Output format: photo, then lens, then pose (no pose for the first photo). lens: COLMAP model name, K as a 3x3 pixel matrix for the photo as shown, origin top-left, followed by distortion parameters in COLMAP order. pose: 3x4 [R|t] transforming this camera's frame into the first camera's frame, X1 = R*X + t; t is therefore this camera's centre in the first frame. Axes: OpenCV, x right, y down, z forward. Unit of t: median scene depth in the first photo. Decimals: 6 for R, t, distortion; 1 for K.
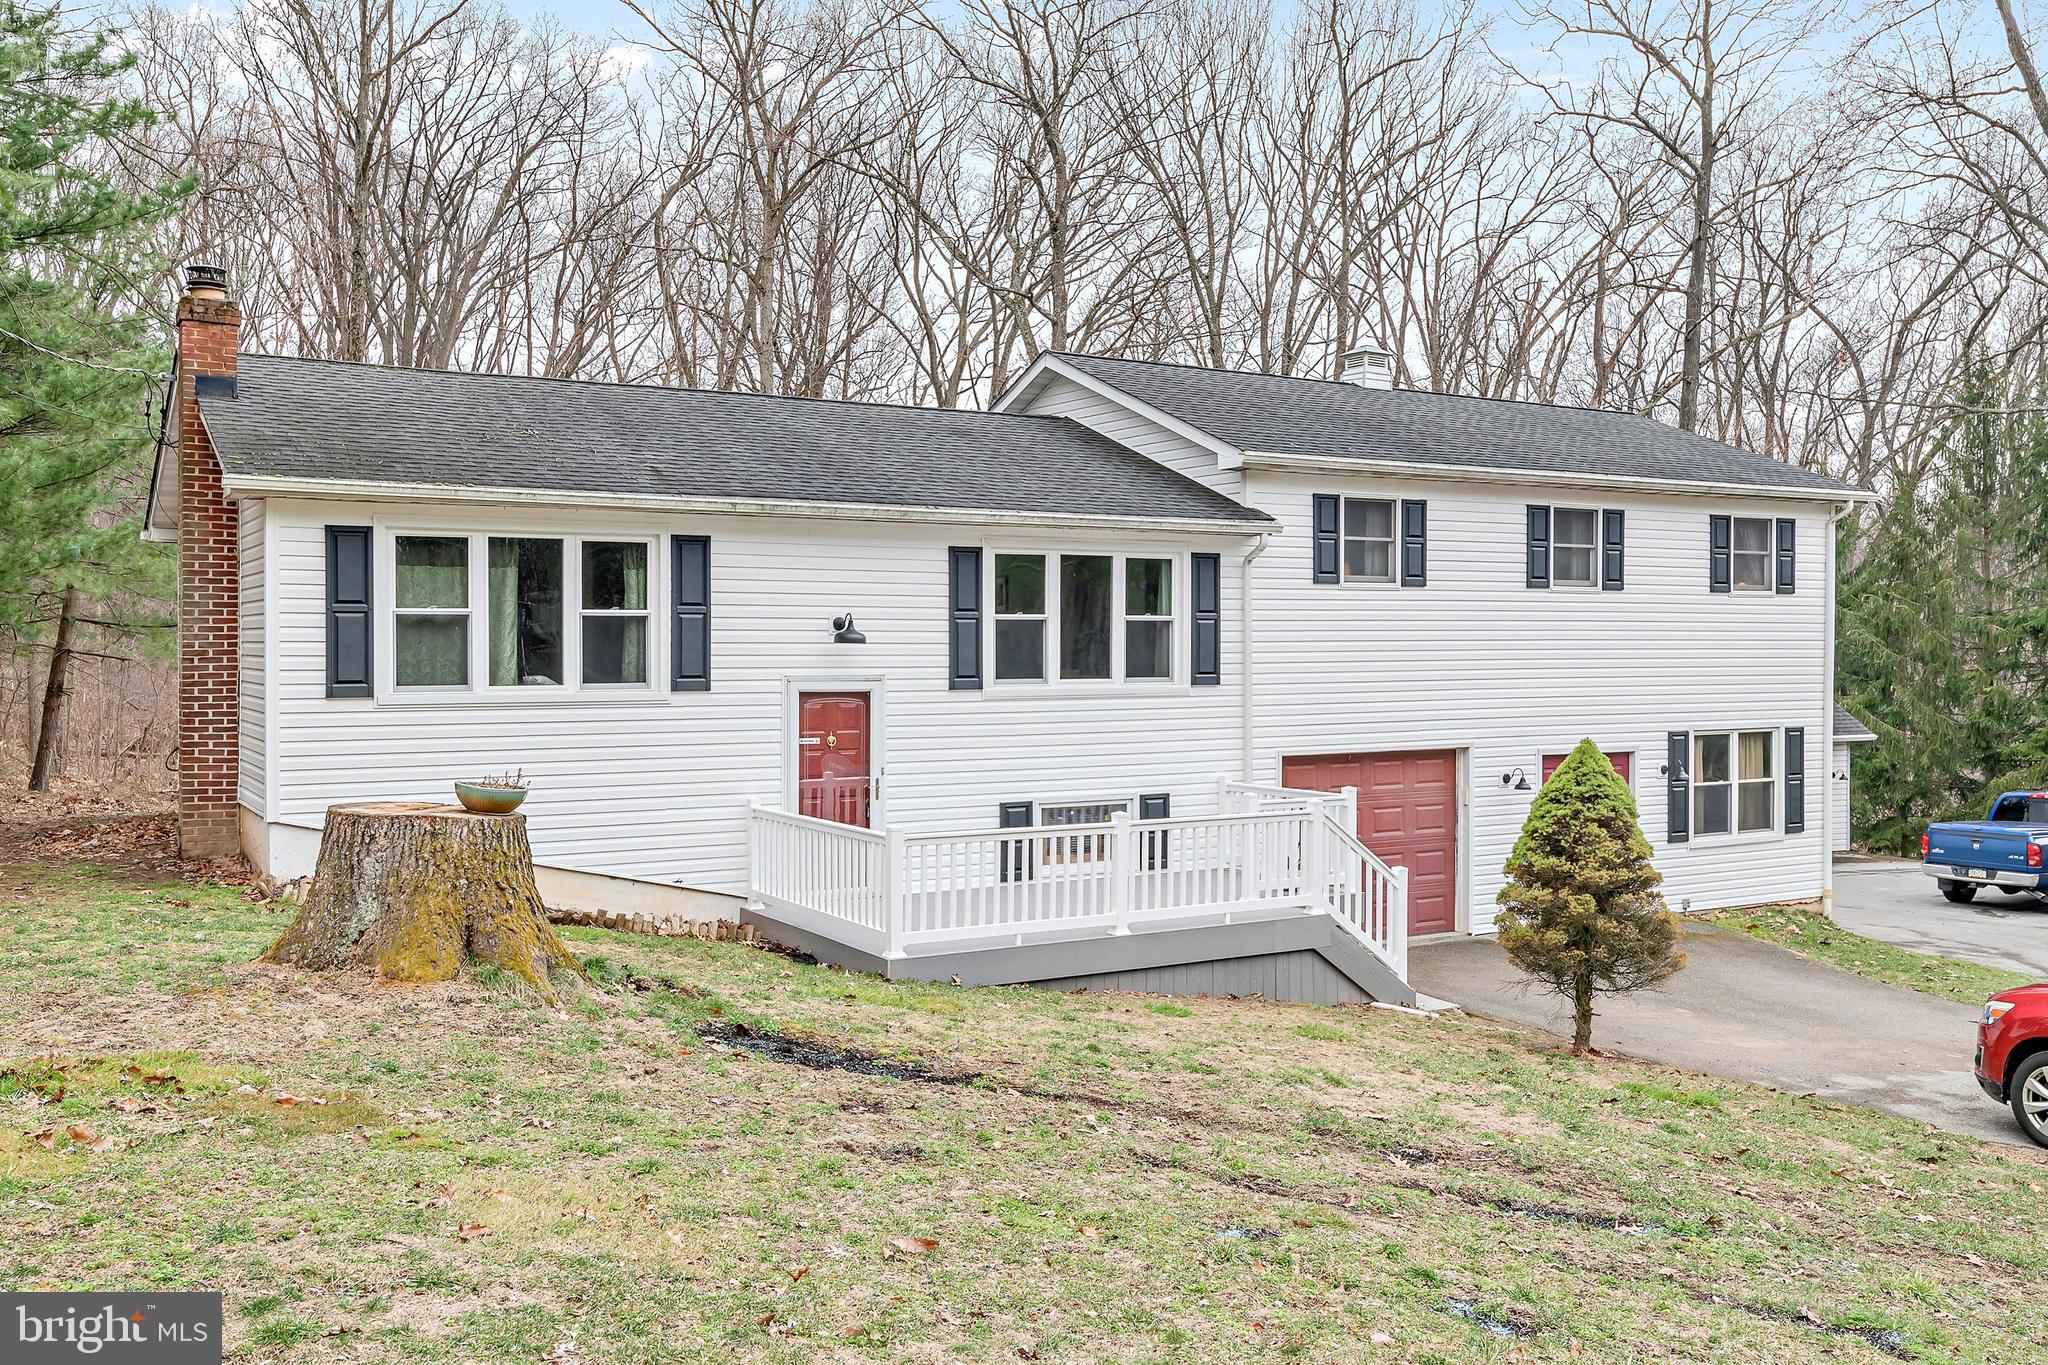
lens RADIAL K [[1778.1, 0, 1024.1], [0, 1778.1, 674.8], [0, 0, 1]] dist [0.004491, 0.001974]
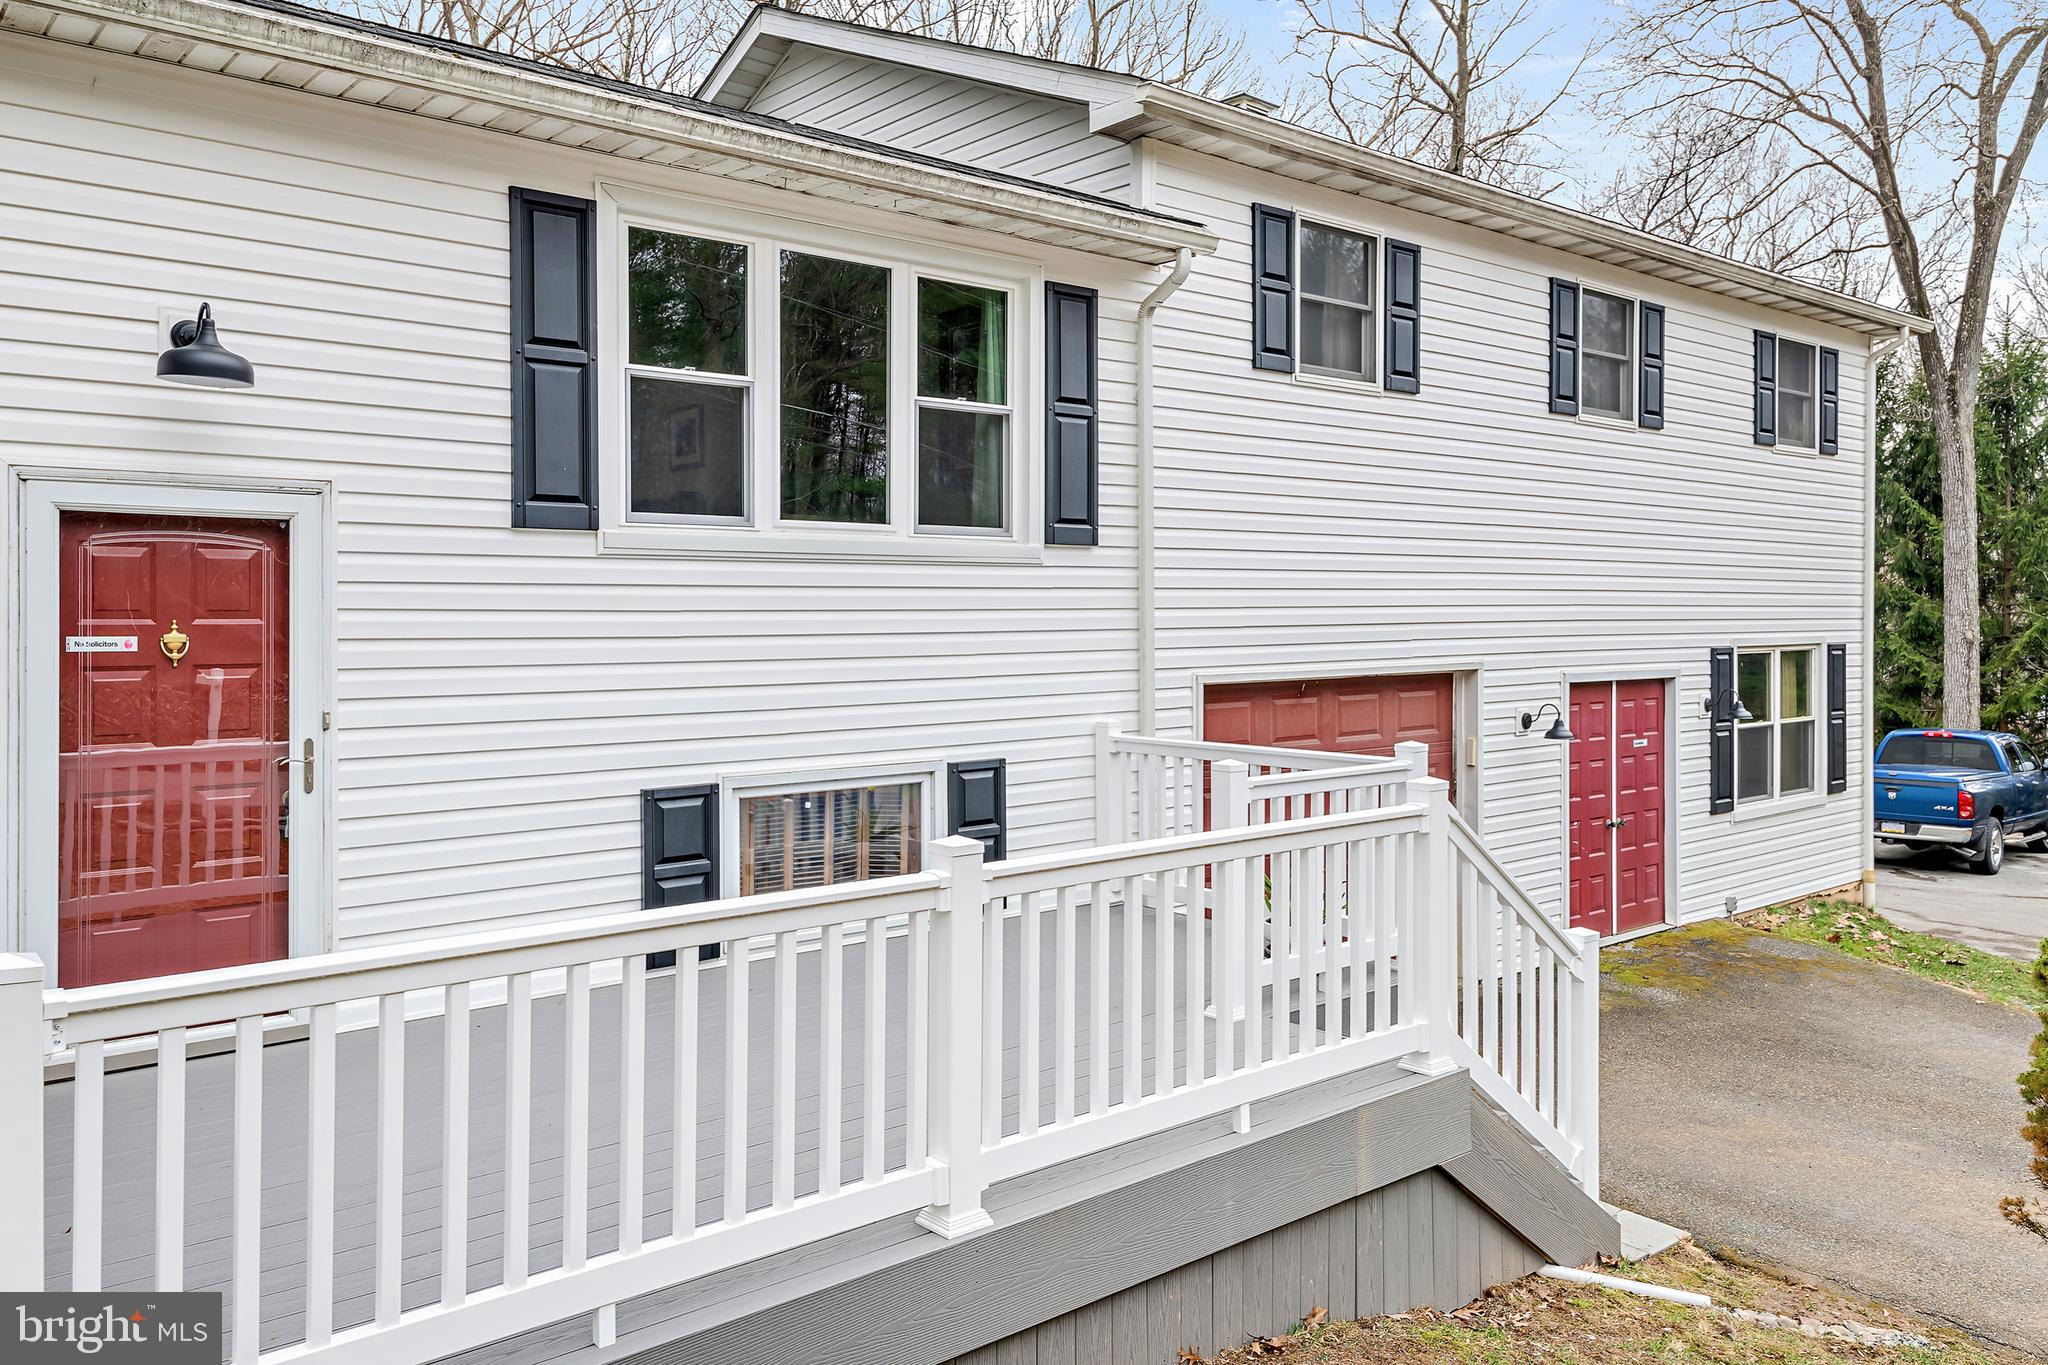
lens RADIAL K [[1520.2, 0, 1022.7], [0, 1520.2, 642.8], [0, 0, 1]] dist [0.008814, -0.001163]
pose [[0.986544, -0.005253, 0.163410, 0.017206], [0.004876, 0.999984, 0.002704, 0.033329], [-0.163422, -0.001871, 0.986554, 0.585947]]
